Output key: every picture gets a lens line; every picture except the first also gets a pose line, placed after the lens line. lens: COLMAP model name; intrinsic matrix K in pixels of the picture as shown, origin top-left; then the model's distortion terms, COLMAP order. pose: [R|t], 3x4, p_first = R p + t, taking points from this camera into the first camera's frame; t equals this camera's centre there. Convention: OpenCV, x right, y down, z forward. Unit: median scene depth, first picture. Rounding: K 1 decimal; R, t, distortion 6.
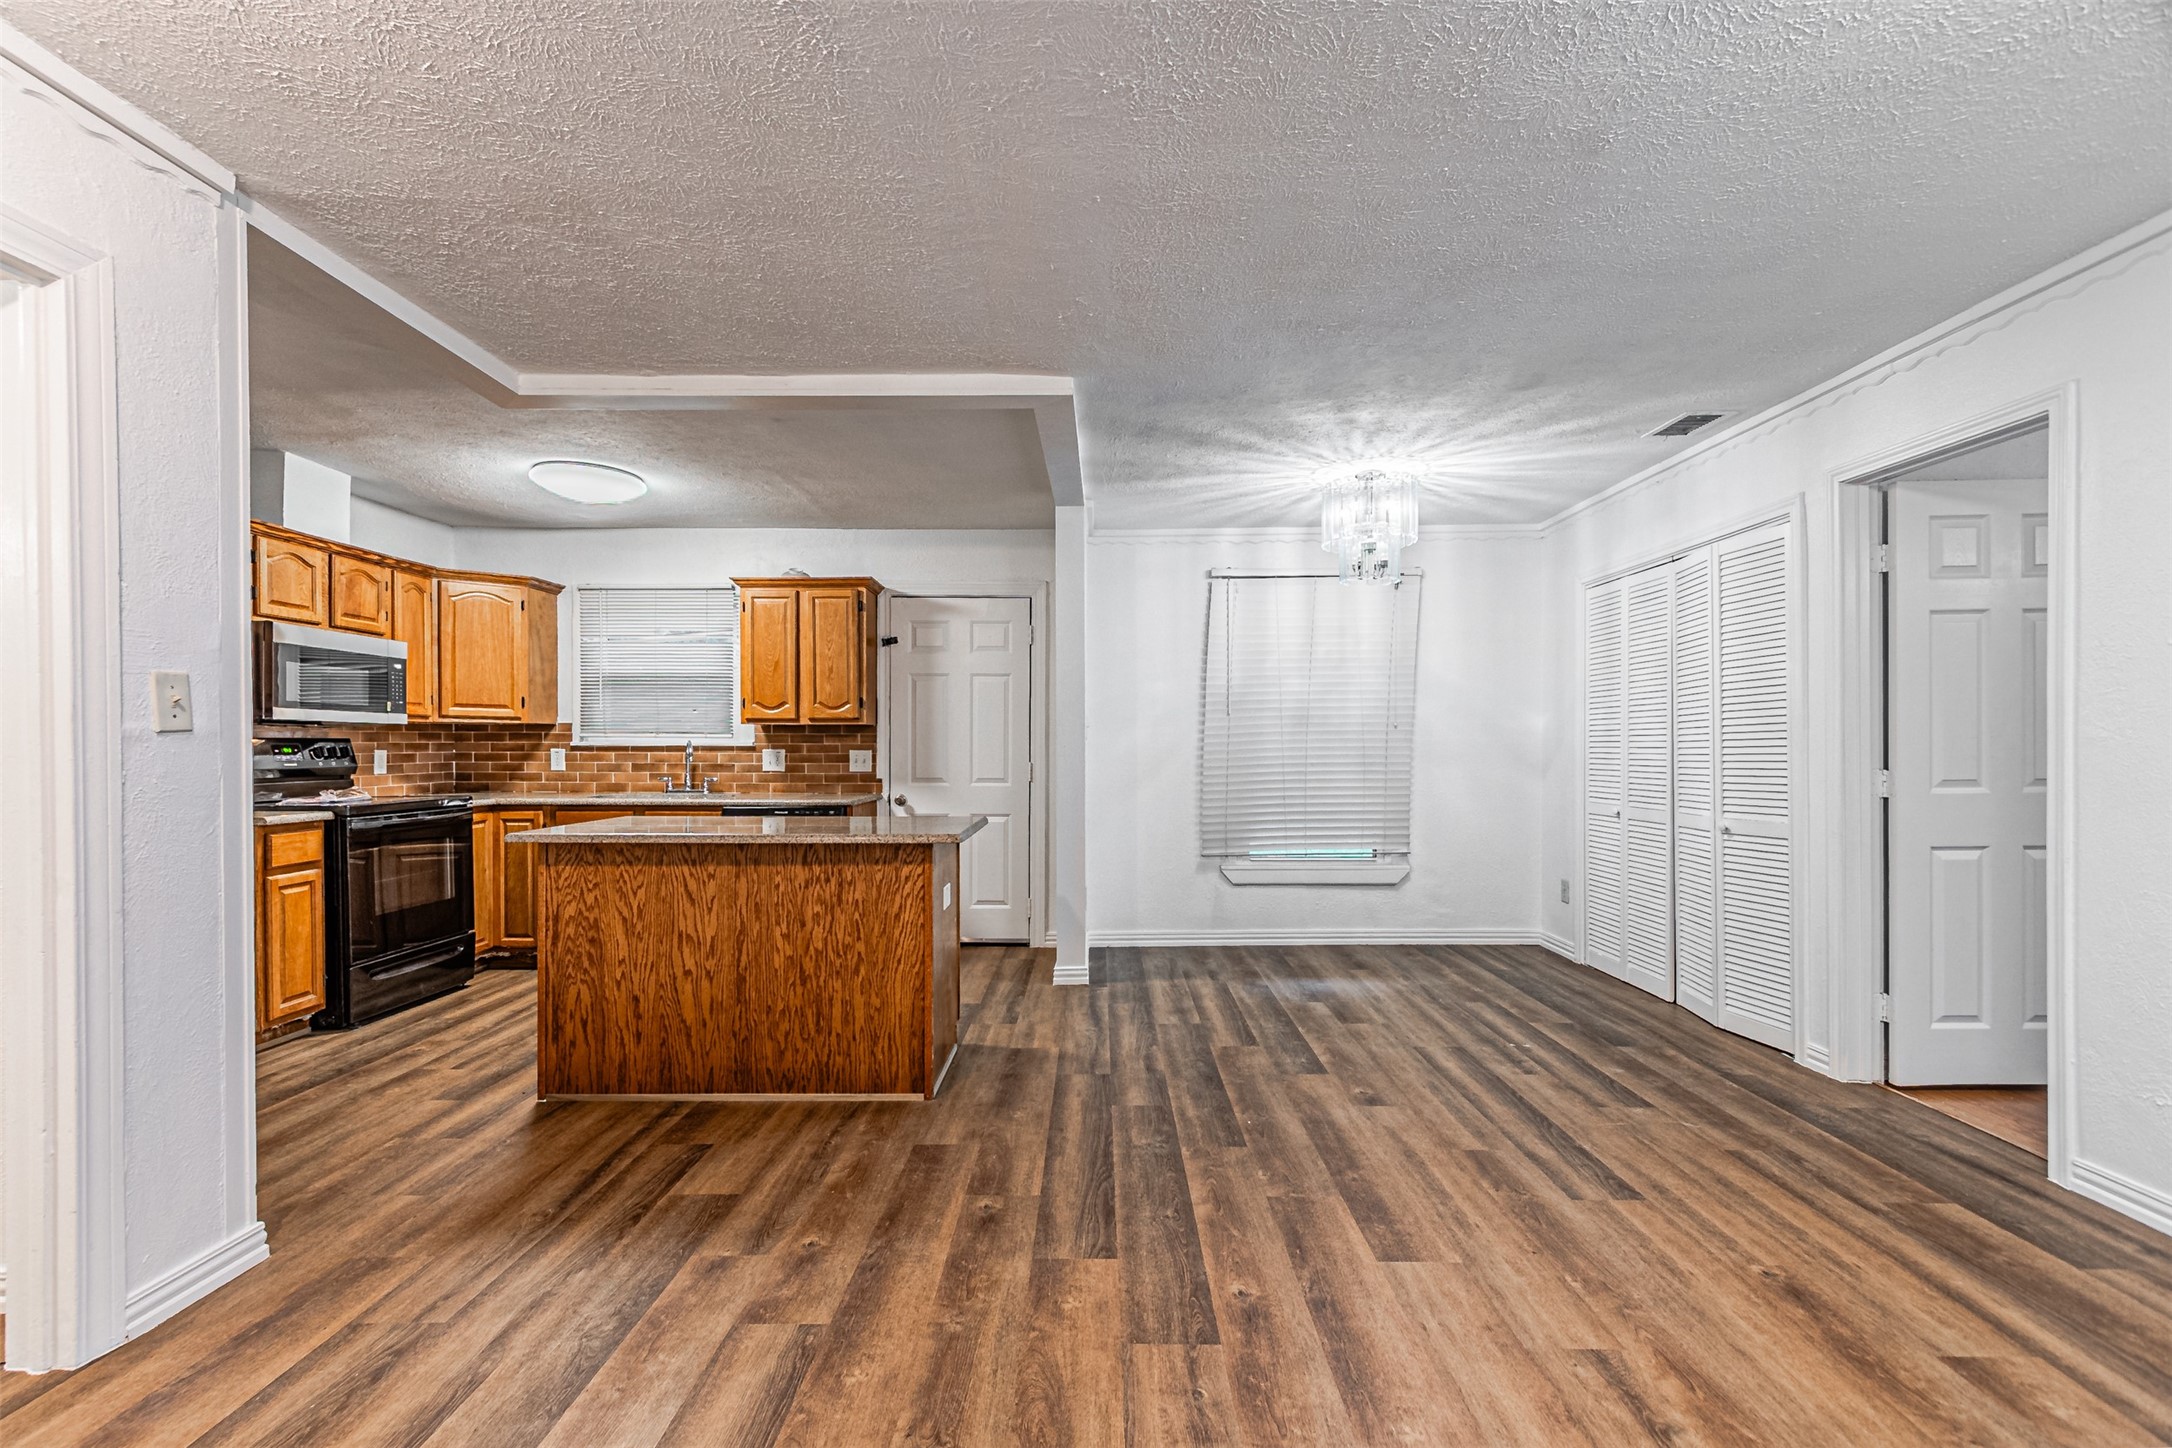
lens RADIAL K [[962.3, 0, 1088.0], [0, 962.3, 754.5], [0, 0, 1]] dist [0.015550, -0.006181]
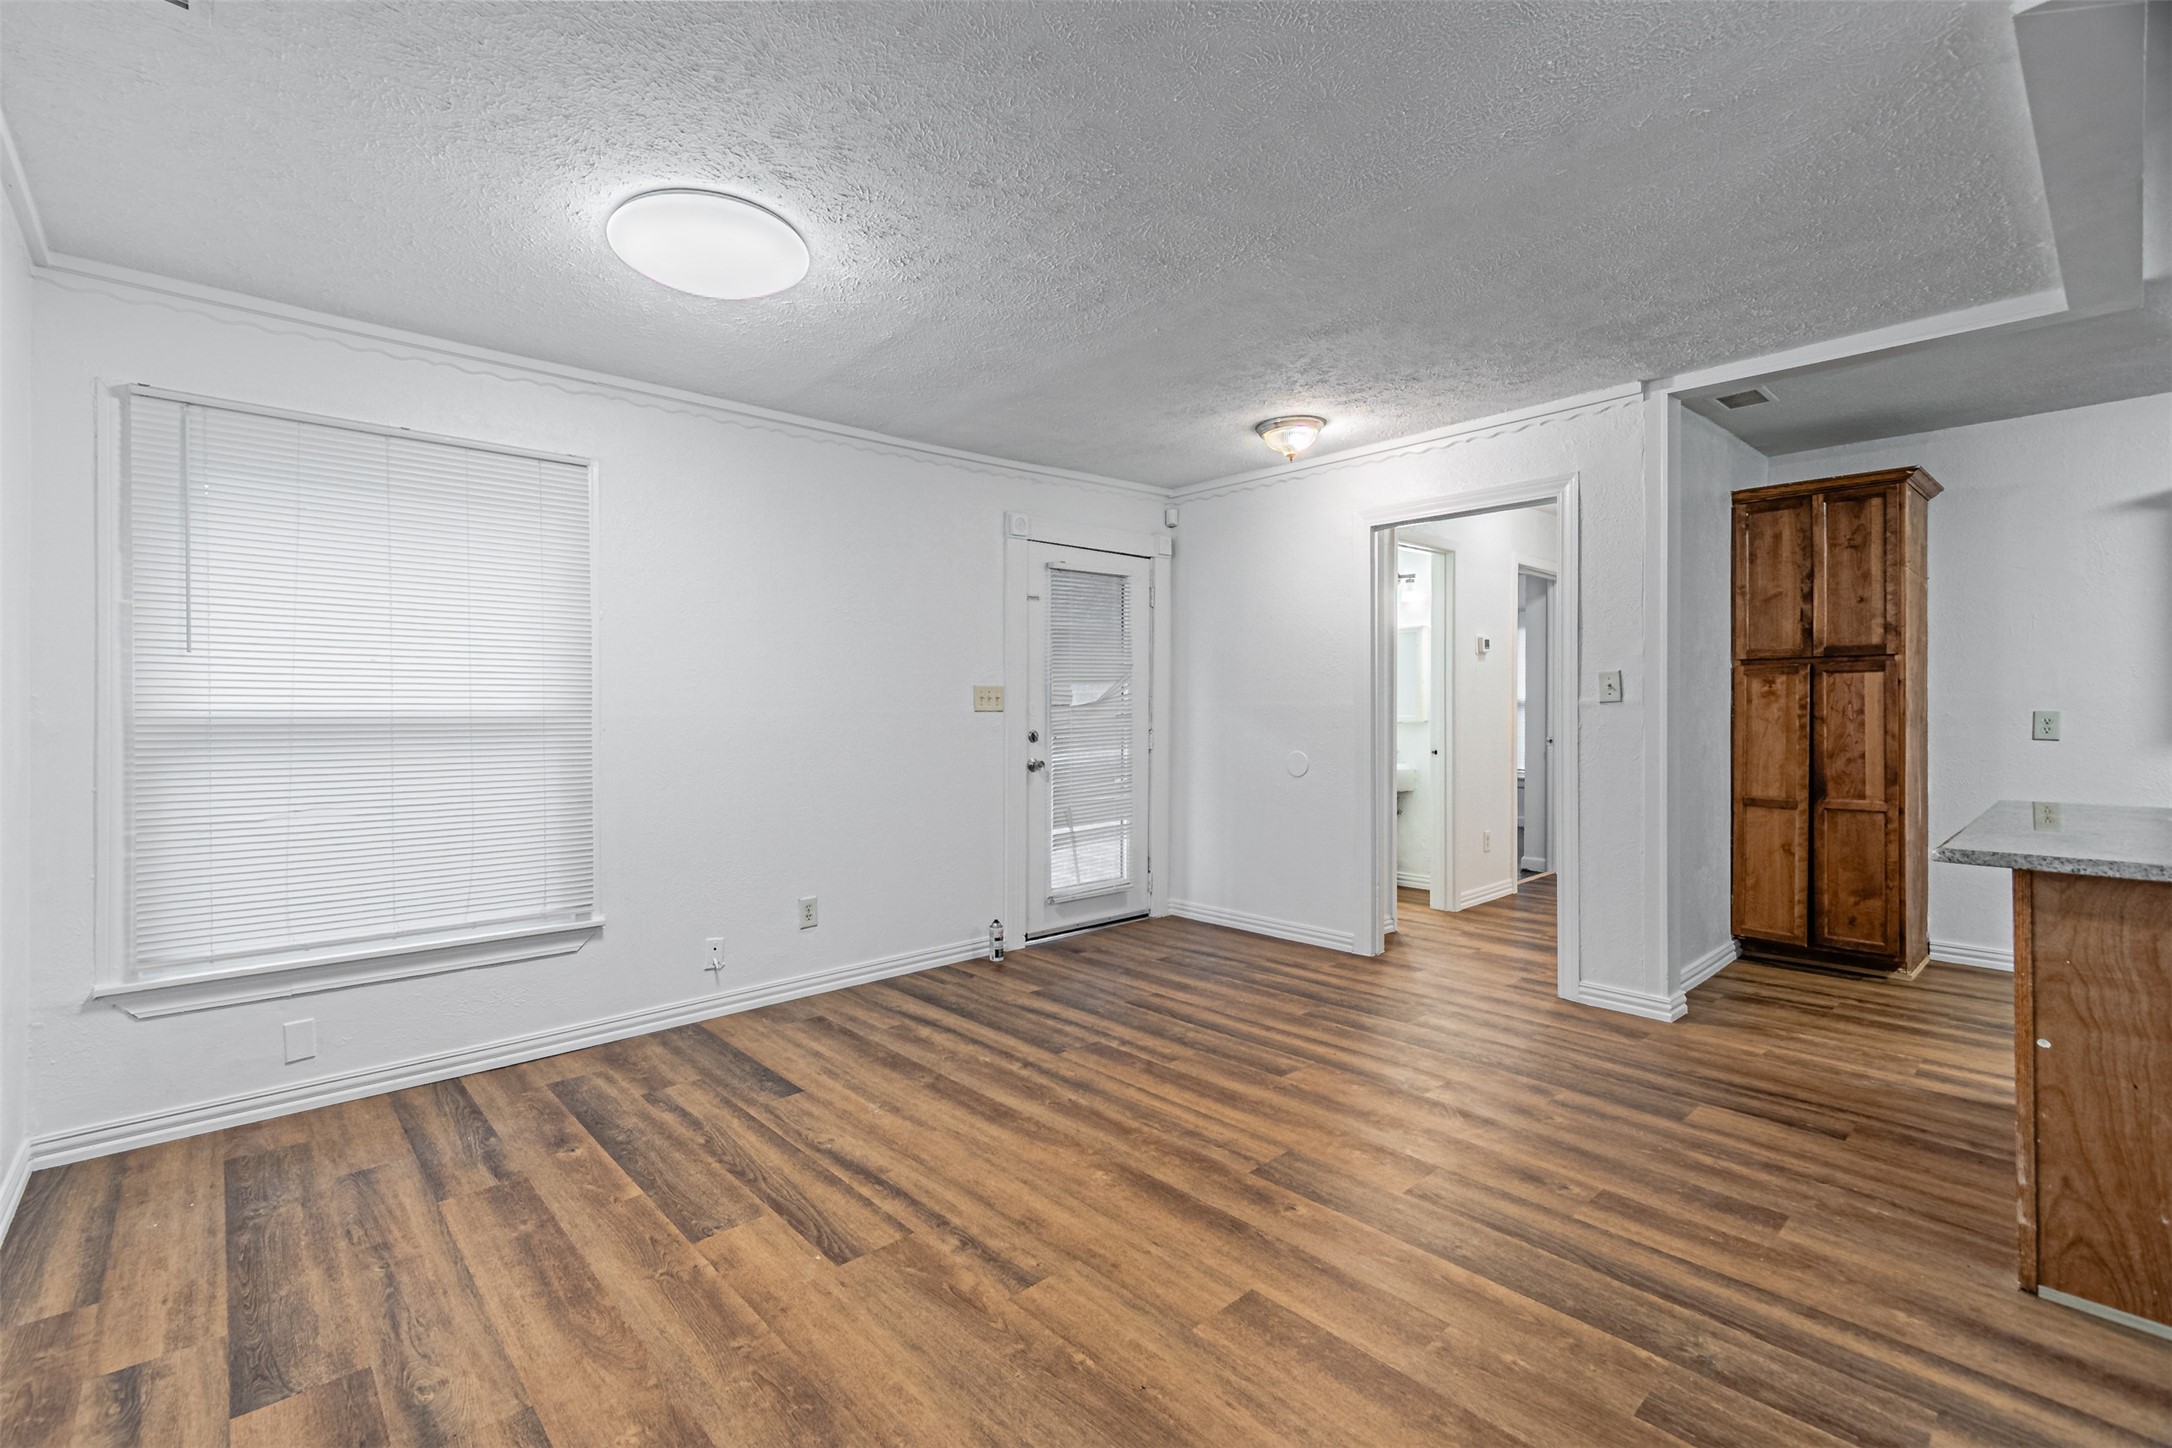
lens RADIAL K [[944.3, 0, 1039.6], [0, 944.3, 708.2], [0, 0, 1]] dist [0.003874, -0.000295]
pose [[-0.751223, 0.002478, -0.660044, 0.509431], [0.001681, 0.999997, 0.001842, -0.008243], [0.660046, 0.000274, -0.751225, 0.759389]]
